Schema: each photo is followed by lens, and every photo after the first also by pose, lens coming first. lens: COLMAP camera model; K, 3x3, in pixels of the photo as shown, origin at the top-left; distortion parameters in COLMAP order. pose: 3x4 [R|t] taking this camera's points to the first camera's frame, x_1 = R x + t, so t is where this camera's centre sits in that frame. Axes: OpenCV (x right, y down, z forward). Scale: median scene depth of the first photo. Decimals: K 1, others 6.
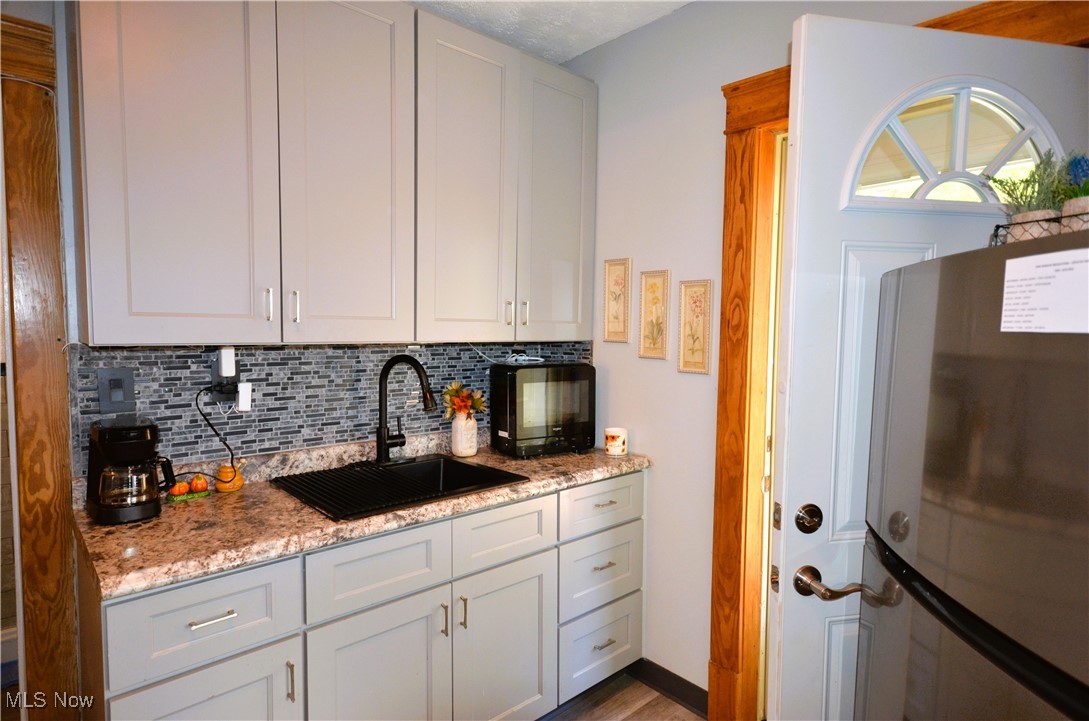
lens RADIAL K [[603.5, 0, 545.3], [0, 603.5, 365.8], [0, 0, 1]] dist [-0.000411, 0.000615]
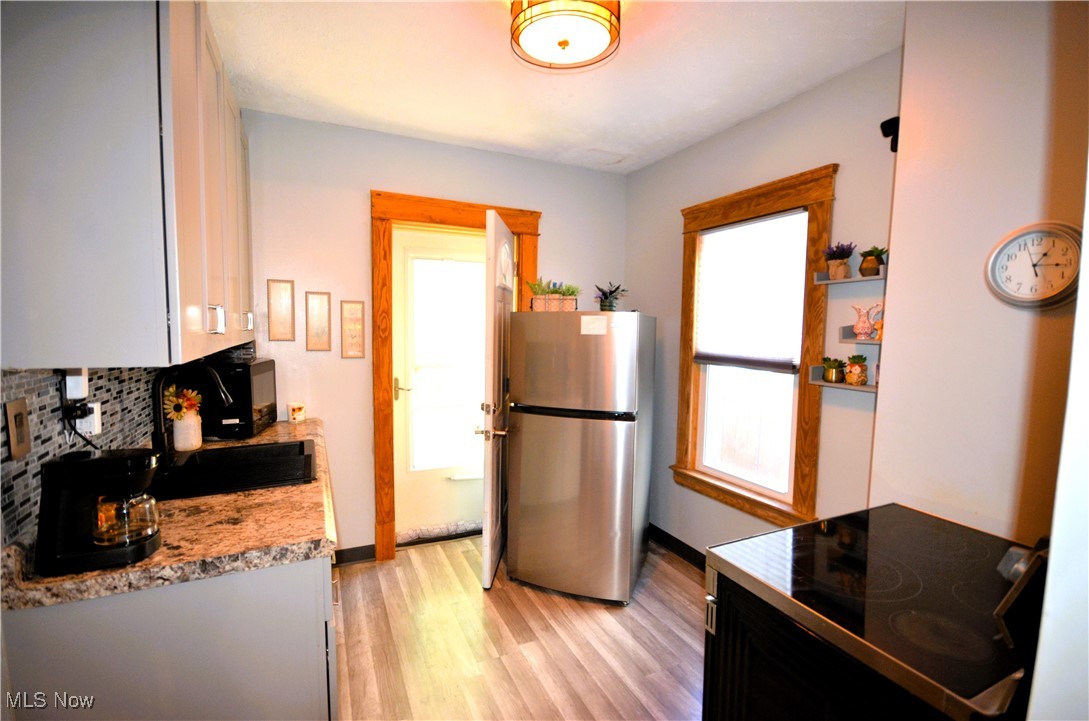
lens RADIAL K [[494.3, 0, 545.1], [0, 494.3, 356.6], [0, 0, 1]] dist [-0.001142, -0.000862]
pose [[0.315324, -0.081963, 0.945438, -0.935813], [0.054477, 0.996184, 0.068193, -0.059590], [-0.947419, 0.030002, 0.318585, 0.094931]]
